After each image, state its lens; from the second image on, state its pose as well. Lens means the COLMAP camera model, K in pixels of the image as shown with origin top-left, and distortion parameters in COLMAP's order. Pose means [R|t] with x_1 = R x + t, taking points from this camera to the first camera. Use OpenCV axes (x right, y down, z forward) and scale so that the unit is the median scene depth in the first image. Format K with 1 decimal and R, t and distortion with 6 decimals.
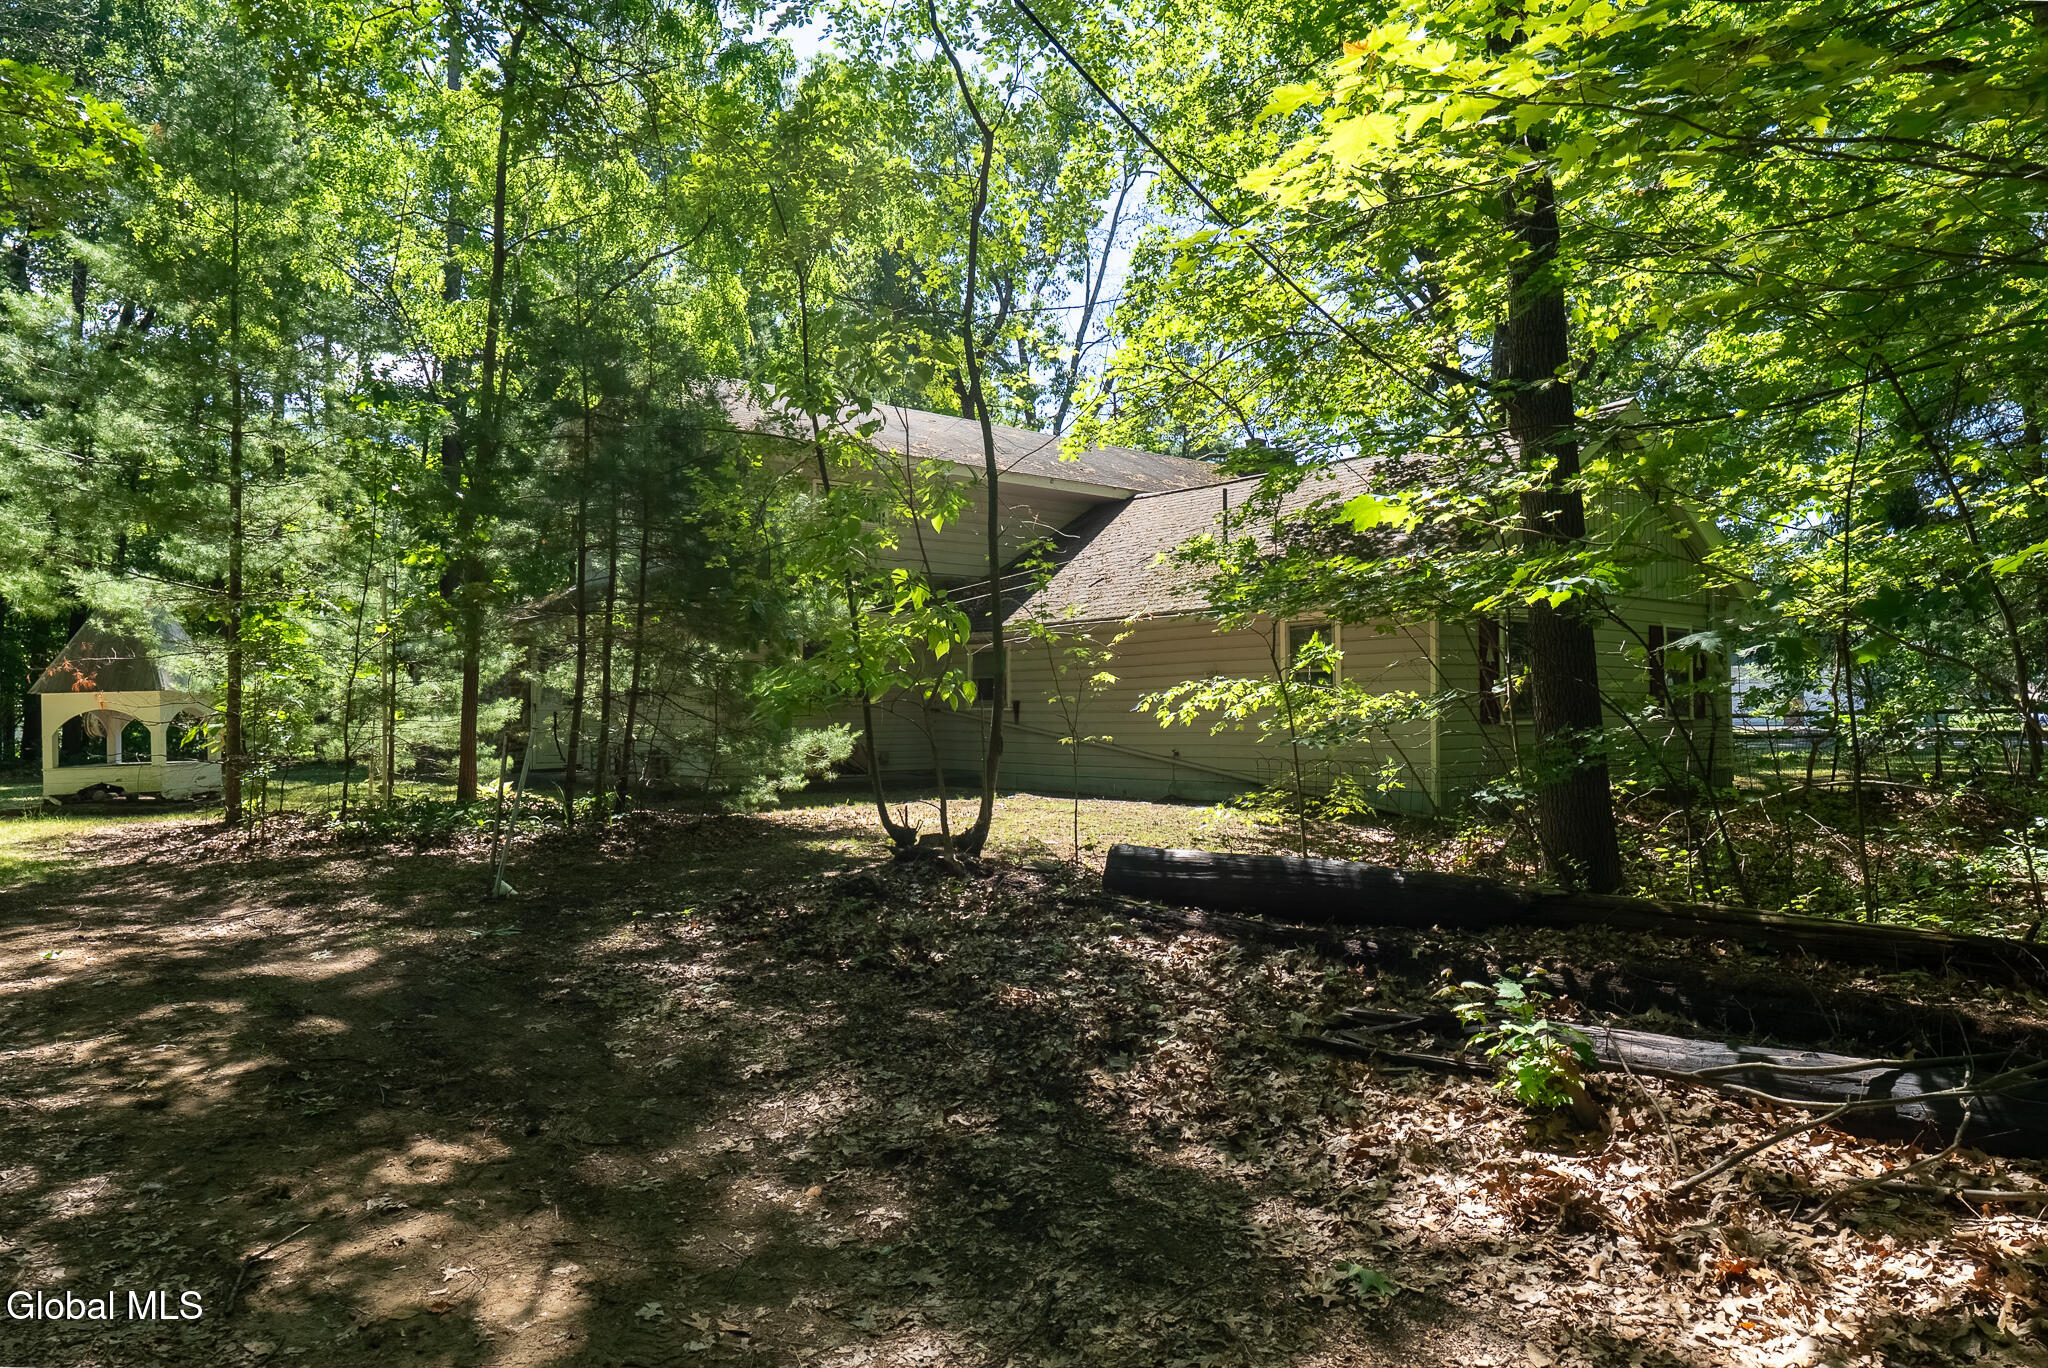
lens RADIAL K [[1357.1, 0, 1023.9], [0, 1357.1, 687.6], [0, 0, 1]] dist [-0.000213, -0.000150]
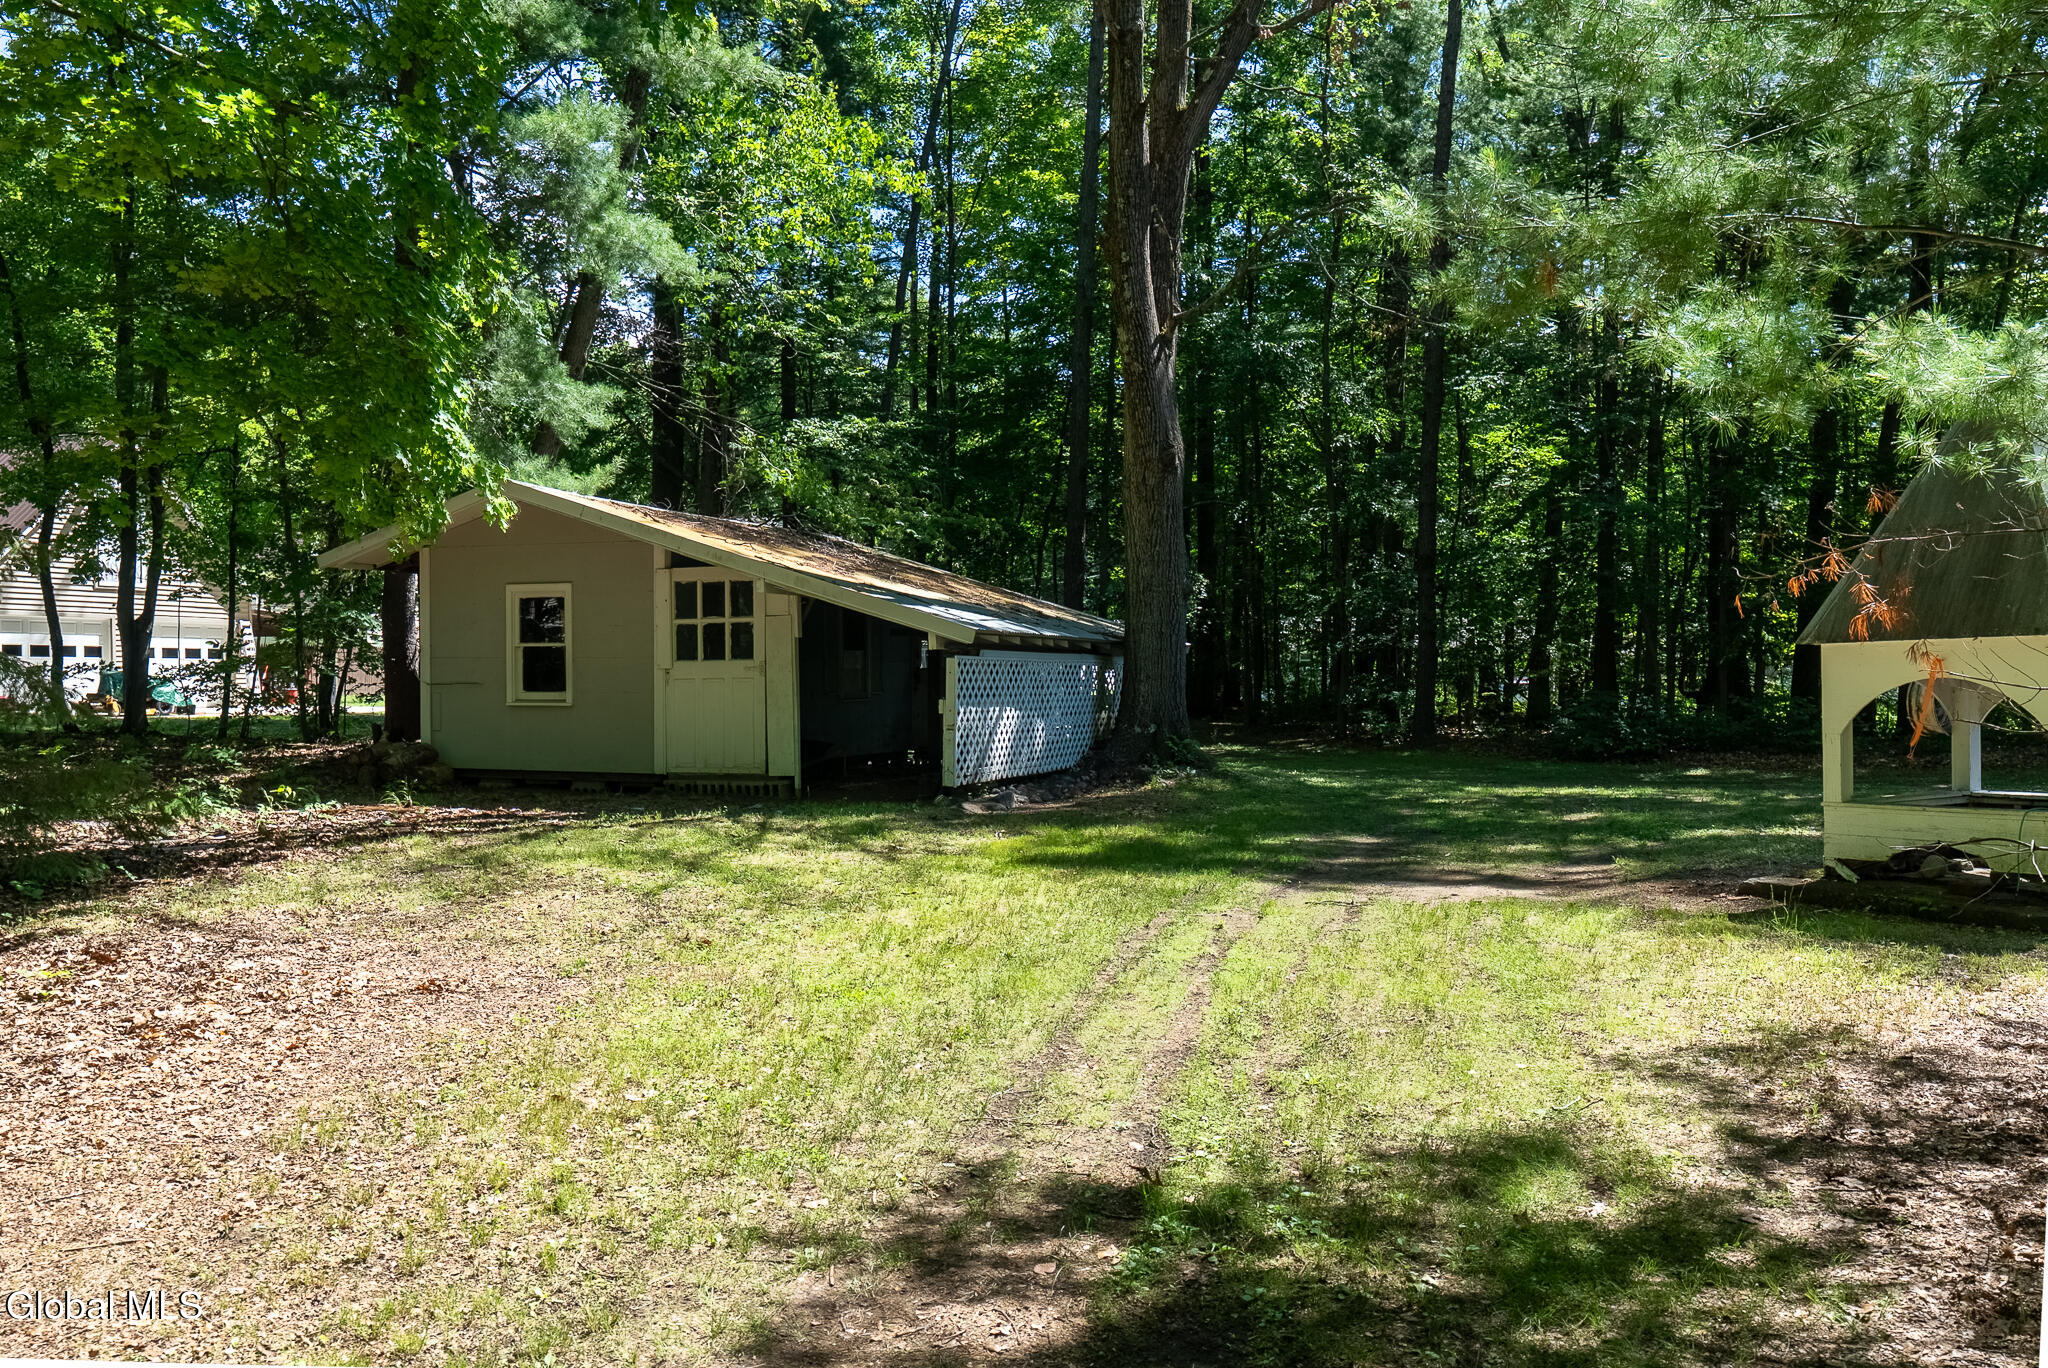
lens RADIAL K [[1654.0, 0, 1023.9], [0, 1654.0, 678.4], [0, 0, 1]] dist [-0.000216, -0.000233]
pose [[0.448891, 0.006704, -0.893561, -0.328283], [0.016857, 0.999730, 0.015970, 0.001995], [0.893428, -0.022232, 0.448657, 0.486704]]
